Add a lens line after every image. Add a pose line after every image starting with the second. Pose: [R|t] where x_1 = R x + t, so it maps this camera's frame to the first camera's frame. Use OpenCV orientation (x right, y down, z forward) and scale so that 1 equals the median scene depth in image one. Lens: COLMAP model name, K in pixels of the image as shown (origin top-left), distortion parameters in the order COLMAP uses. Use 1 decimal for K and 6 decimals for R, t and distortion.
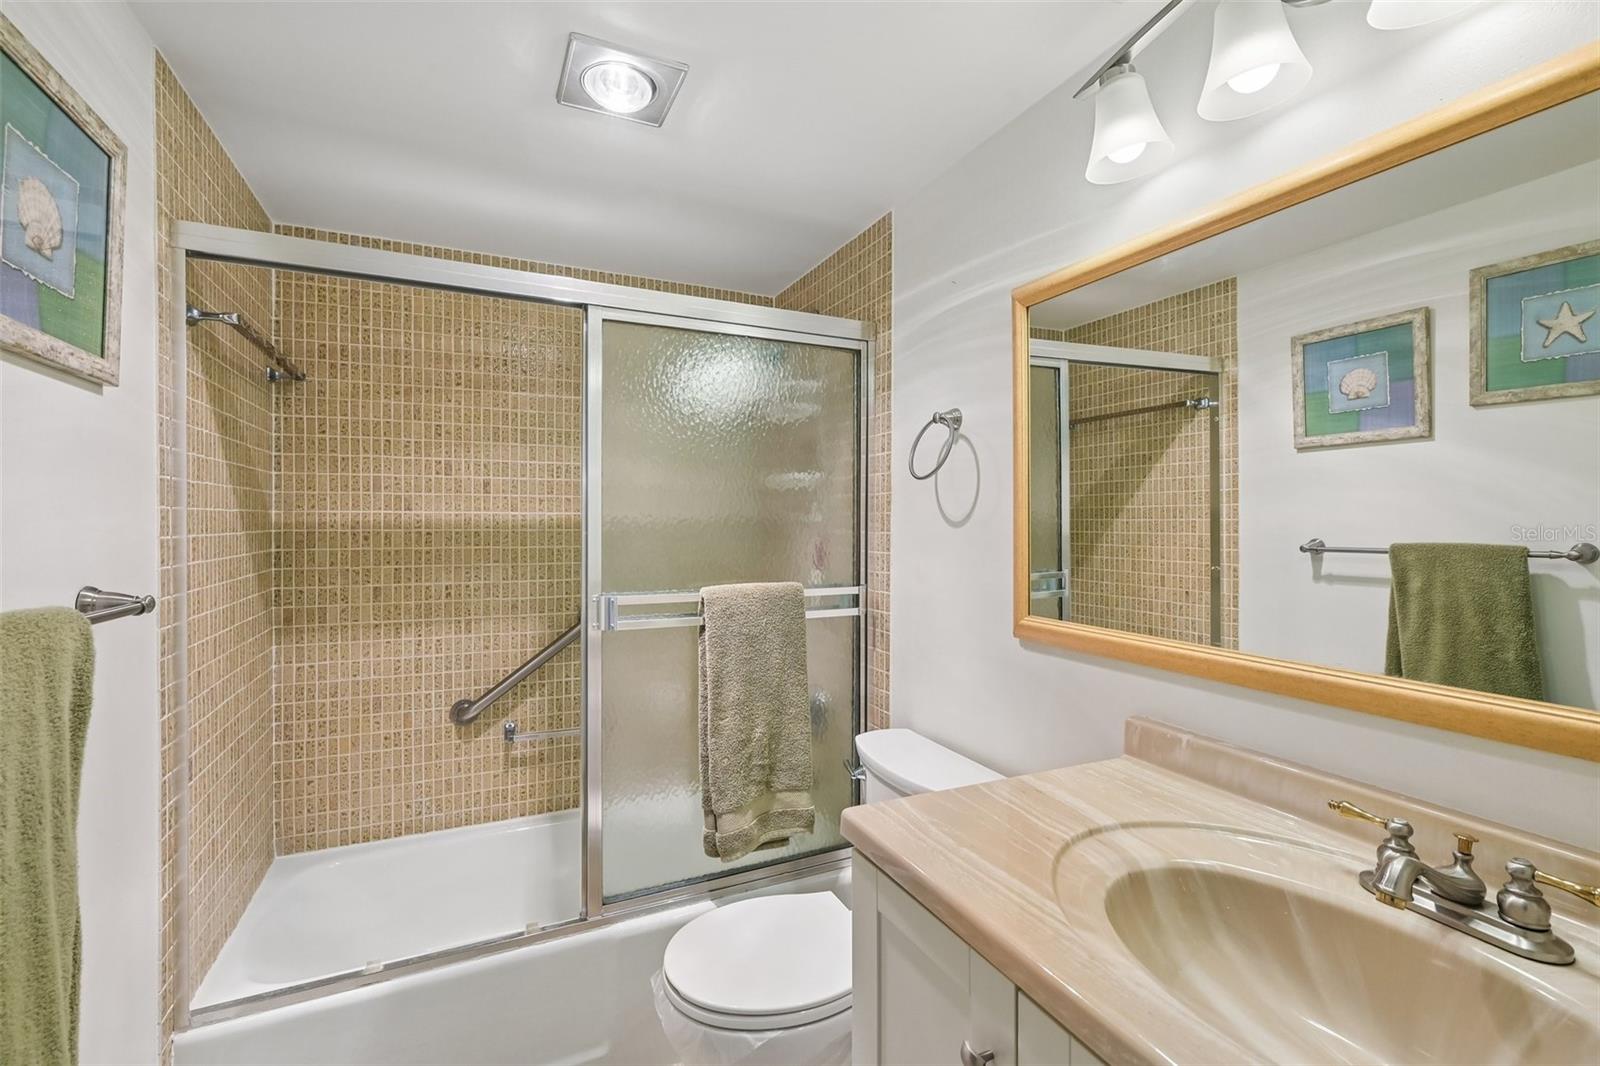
lens RADIAL K [[725.8, 0, 803.9], [0, 725.8, 521.8], [0, 0, 1]] dist [-0.001605, 0.001388]
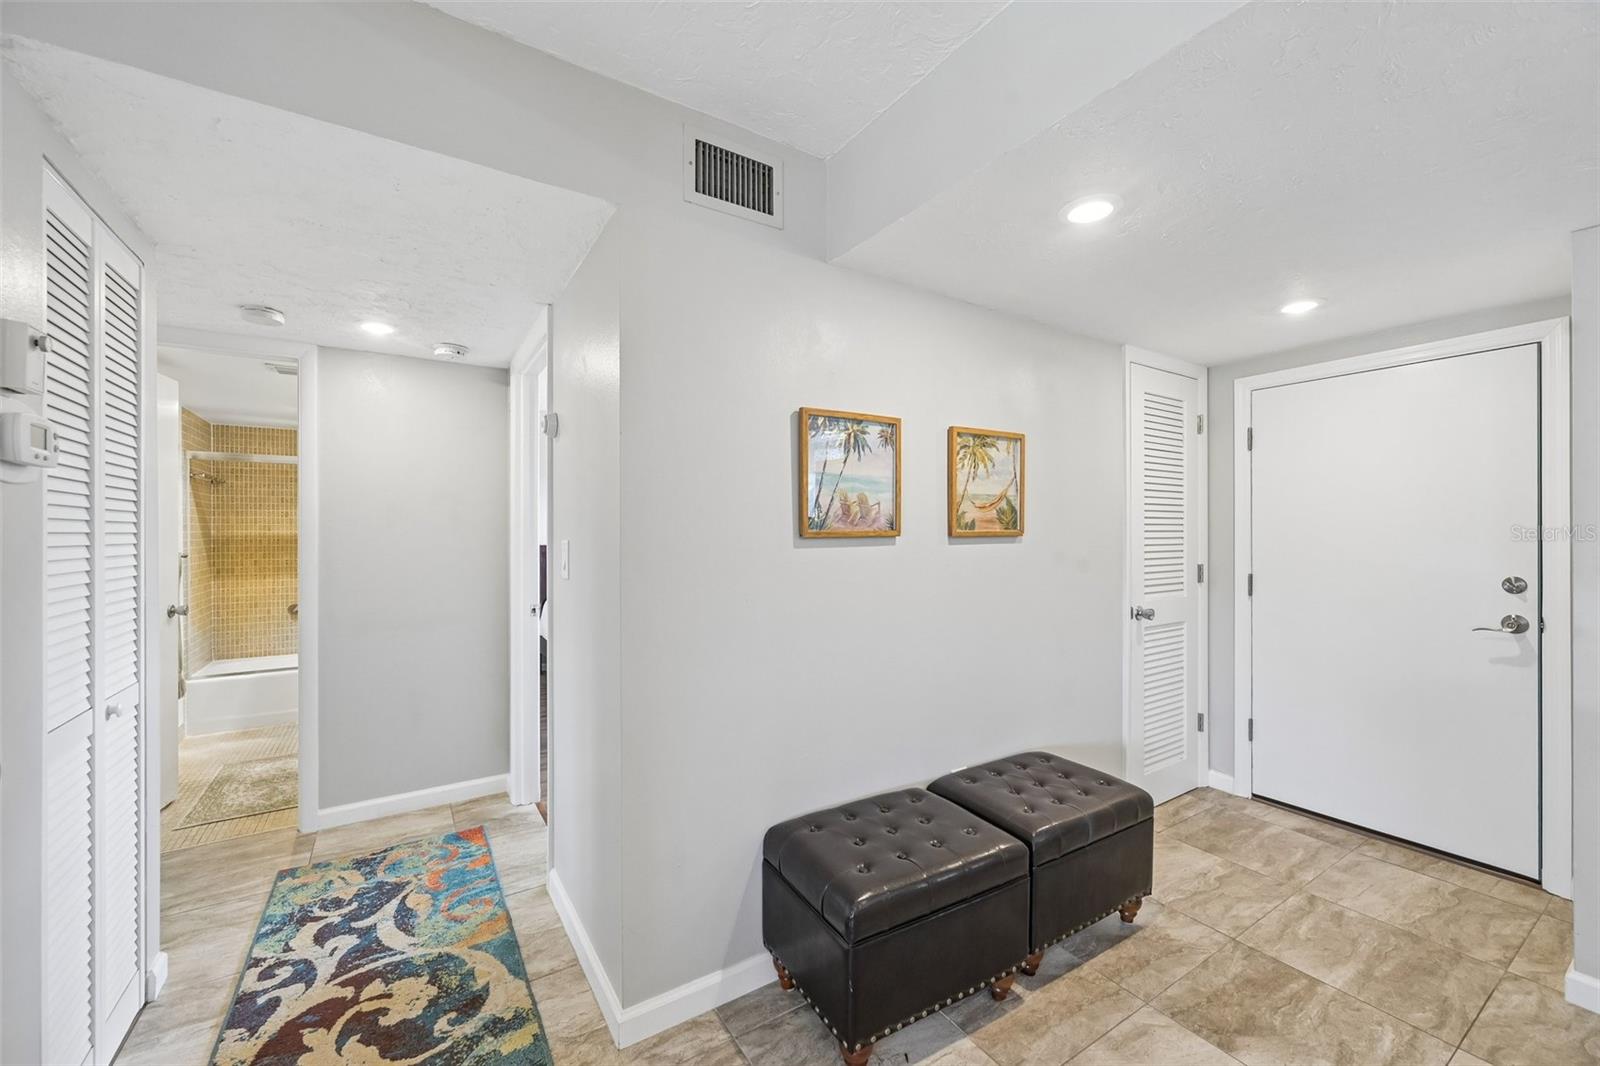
lens RADIAL K [[642.1, 0, 805.1], [0, 642.1, 526.3], [0, 0, 1]] dist [-0.001859, 0.000492]
pose [[0.989998, 0.000743, 0.141078, 1.083241], [-0.000445, 0.999998, -0.002146, -0.028451], [-0.141079, 0.002062, 0.989996, -1.624948]]
